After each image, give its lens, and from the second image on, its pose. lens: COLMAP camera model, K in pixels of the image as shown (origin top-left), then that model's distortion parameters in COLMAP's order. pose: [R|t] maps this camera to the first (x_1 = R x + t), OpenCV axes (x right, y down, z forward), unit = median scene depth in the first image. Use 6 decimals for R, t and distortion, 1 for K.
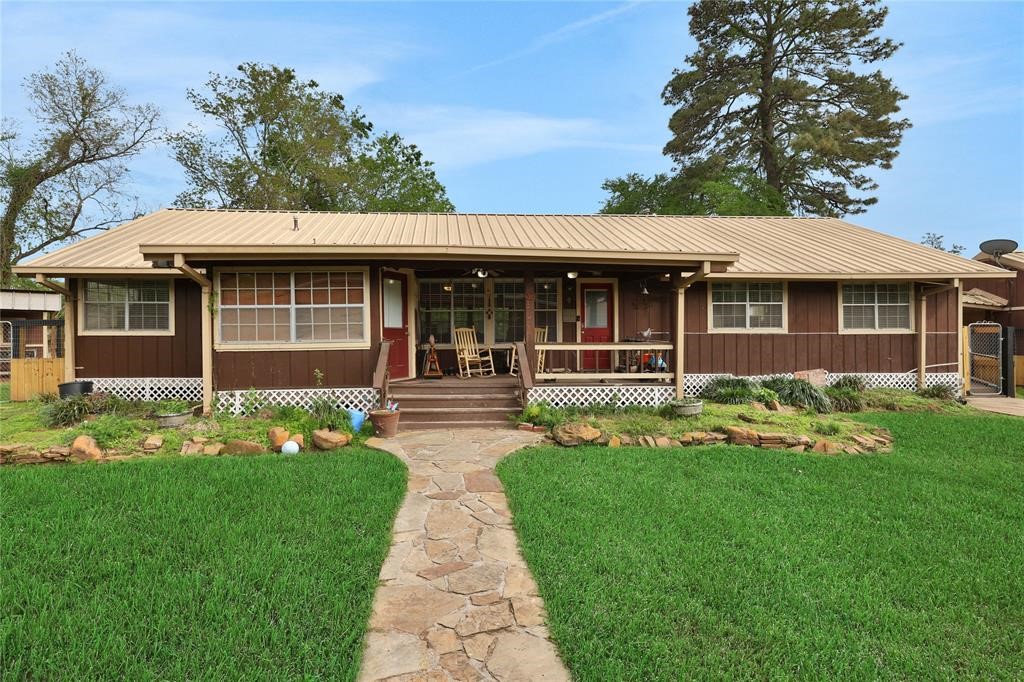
lens RADIAL K [[431.1, 0, 538.0], [0, 431.1, 337.2], [0, 0, 1]] dist [-0.000632, 0.000082]
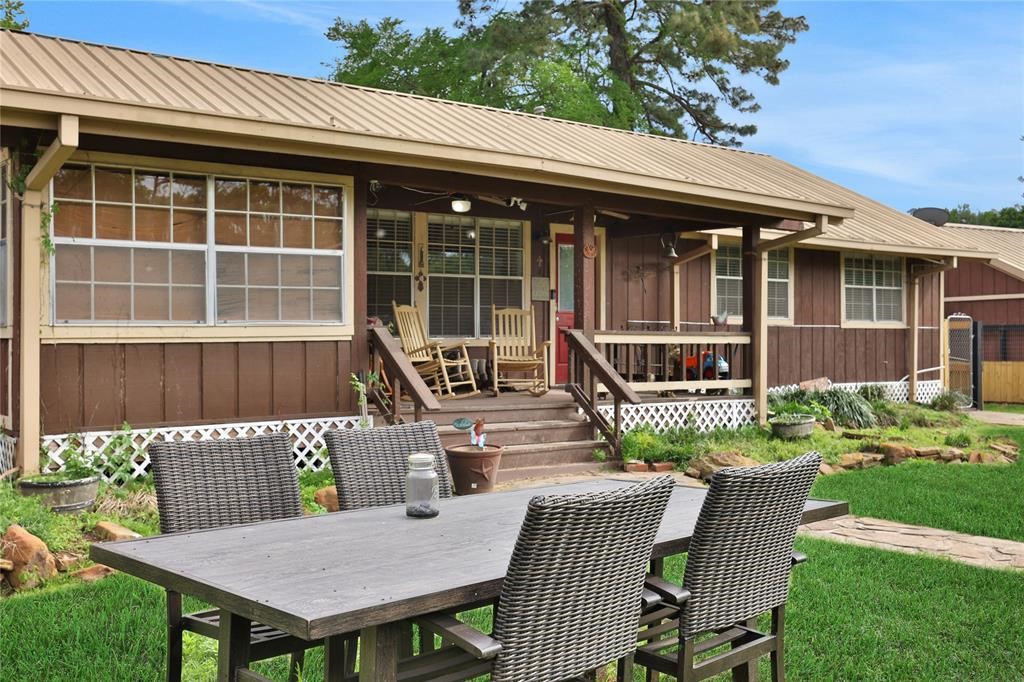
lens RADIAL K [[929.3, 0, 512.0], [0, 929.3, 341.0], [0, 0, 1]] dist [0.000853, -0.000741]
pose [[0.859313, 0.002127, 0.511446, -0.515297], [0.002957, 0.999954, -0.009126, 0.025683], [-0.511441, 0.009354, 0.859267, -0.024535]]
